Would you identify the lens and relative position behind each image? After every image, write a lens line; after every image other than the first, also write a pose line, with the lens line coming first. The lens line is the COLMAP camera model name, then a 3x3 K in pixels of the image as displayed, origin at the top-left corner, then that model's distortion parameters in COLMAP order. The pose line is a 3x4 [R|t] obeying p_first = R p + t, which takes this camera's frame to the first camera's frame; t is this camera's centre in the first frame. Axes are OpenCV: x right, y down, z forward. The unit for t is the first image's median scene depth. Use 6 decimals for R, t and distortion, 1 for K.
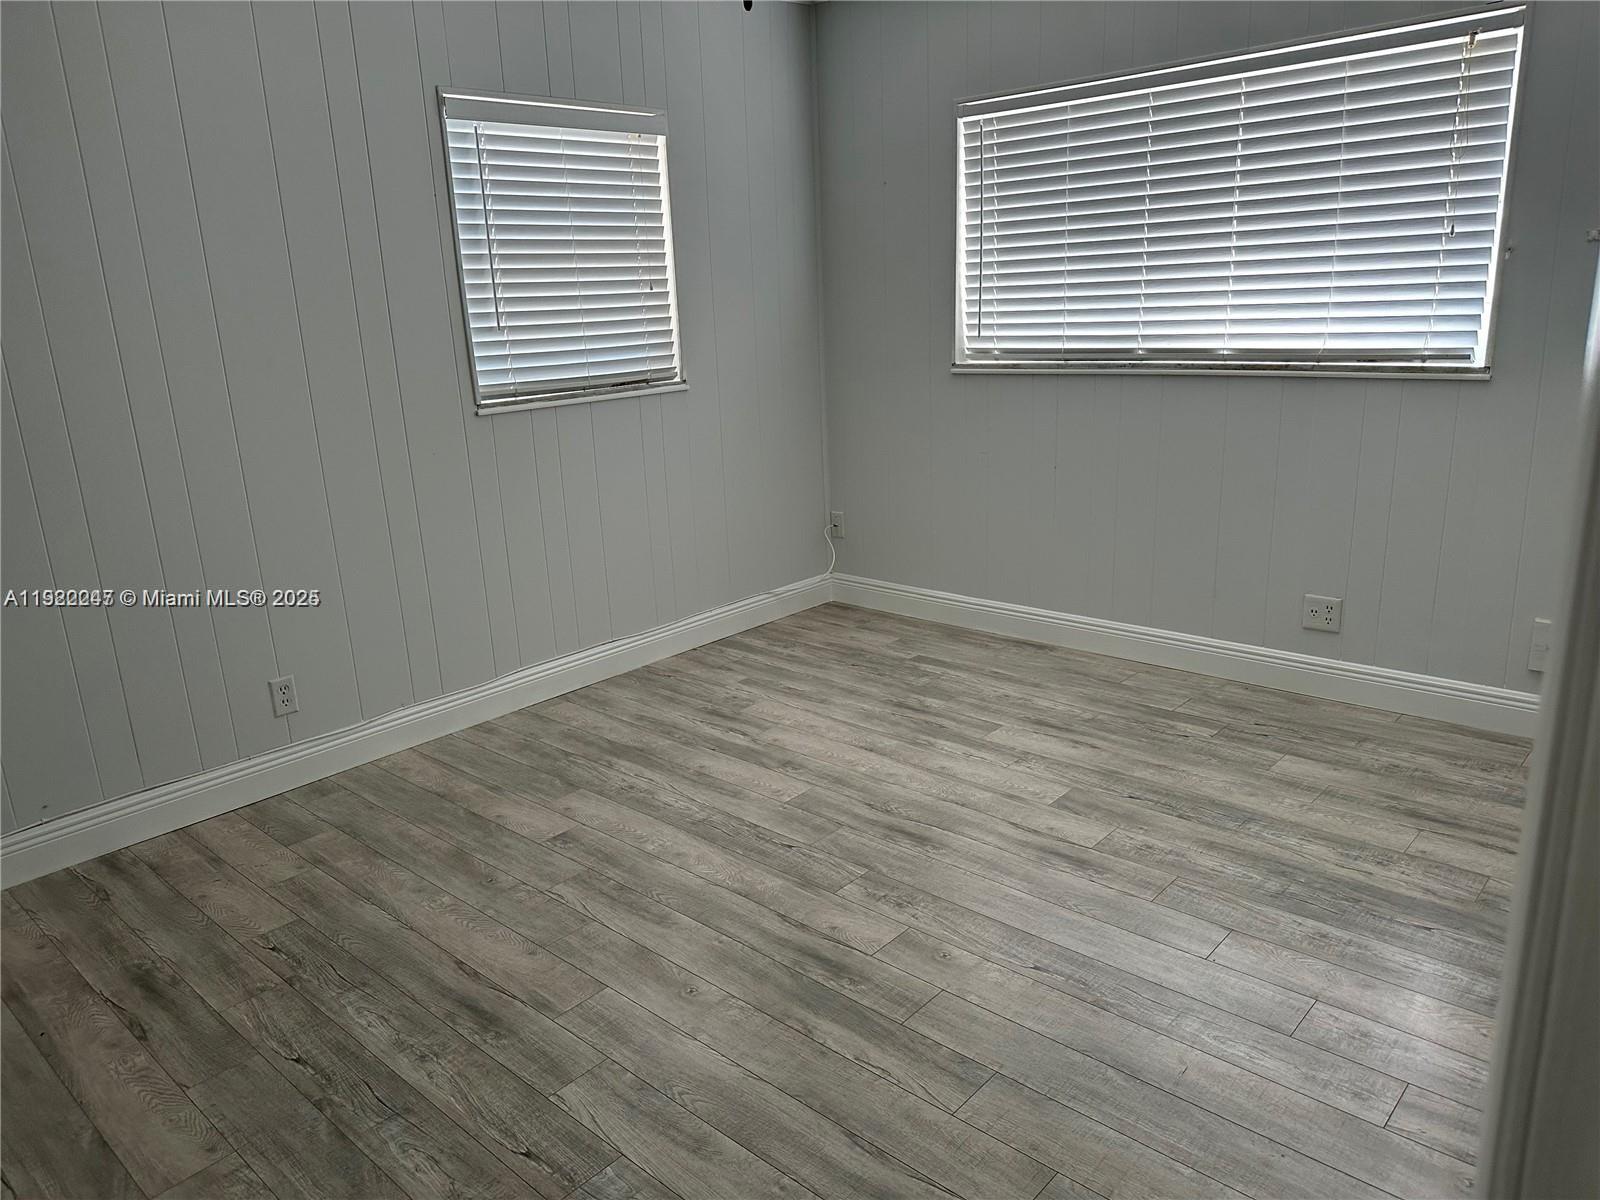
lens RADIAL K [[1132.4, 0, 797.7], [0, 1132.4, 603.4], [0, 0, 1]] dist [0.152381, -0.196603]
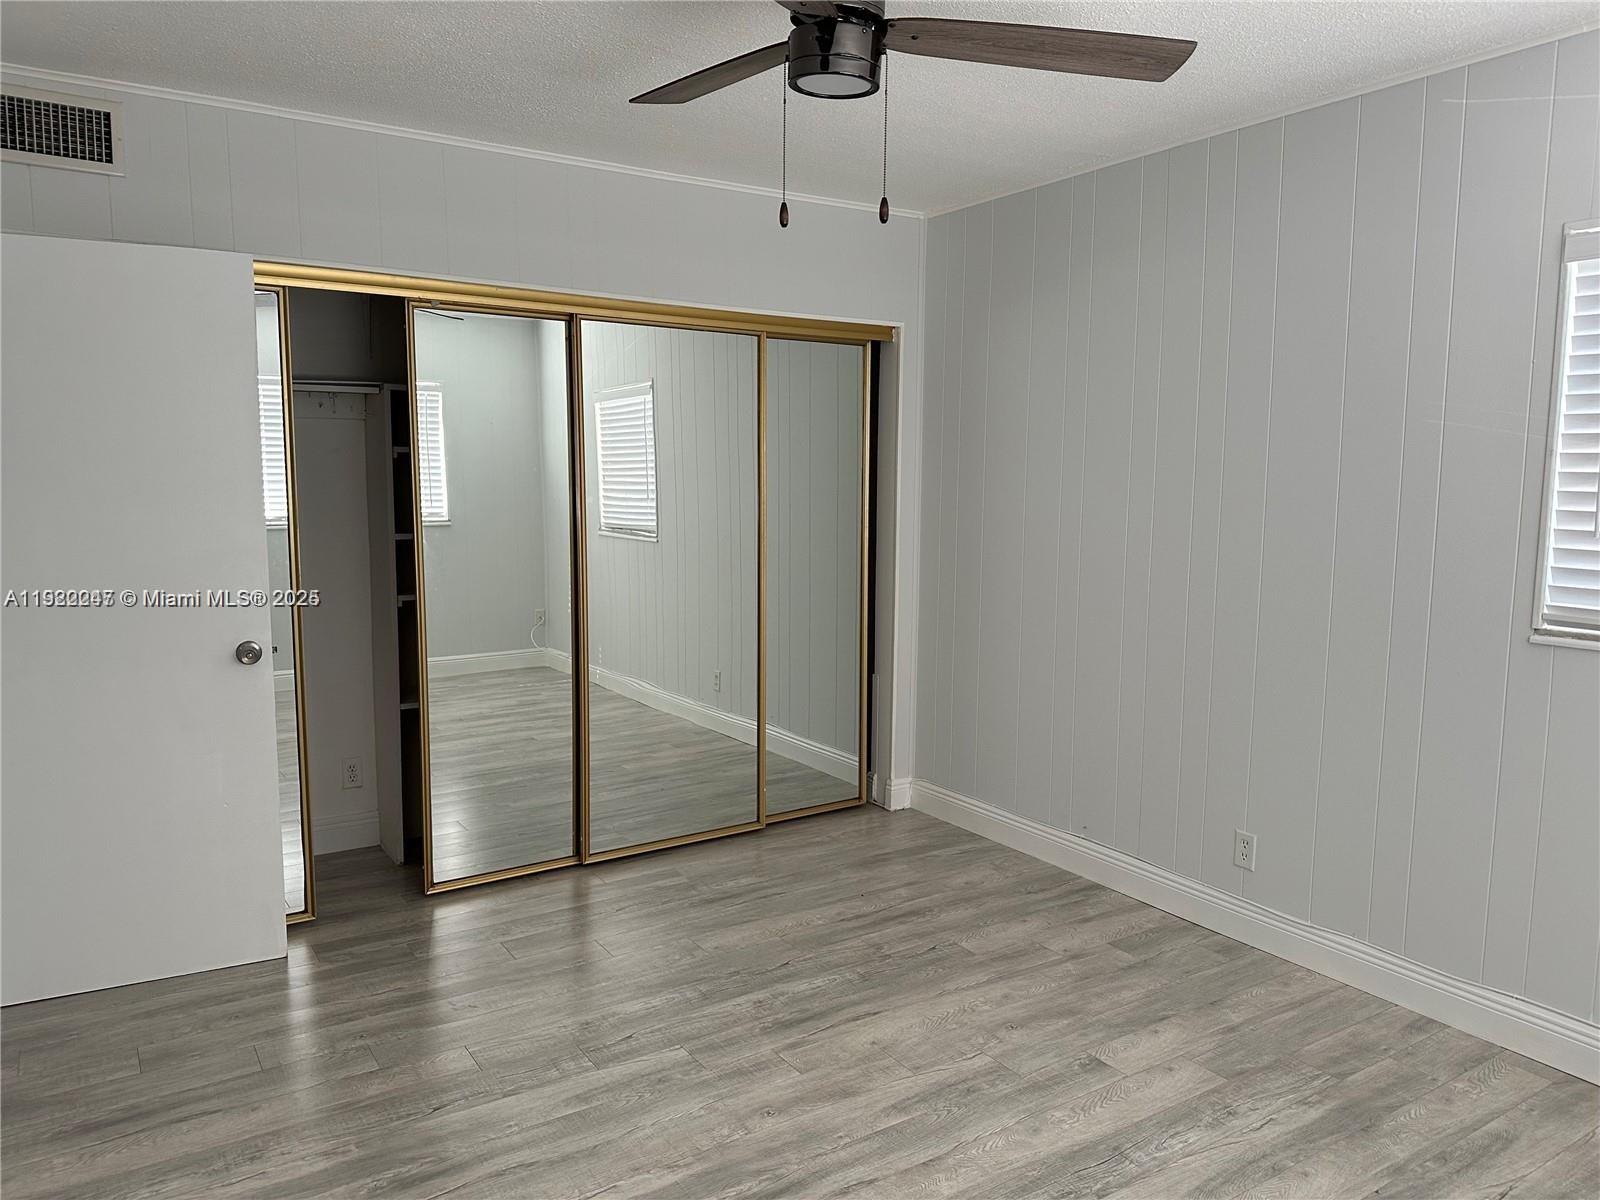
lens RADIAL K [[1132.4, 0, 797.7], [0, 1132.4, 603.4], [0, 0, 1]] dist [0.152381, -0.196603]
pose [[-0.249207, 0.163767, -0.954503, 0.710902], [-0.251650, 0.940792, 0.227117, -0.306063], [0.935183, 0.296800, -0.193240, 0.891703]]
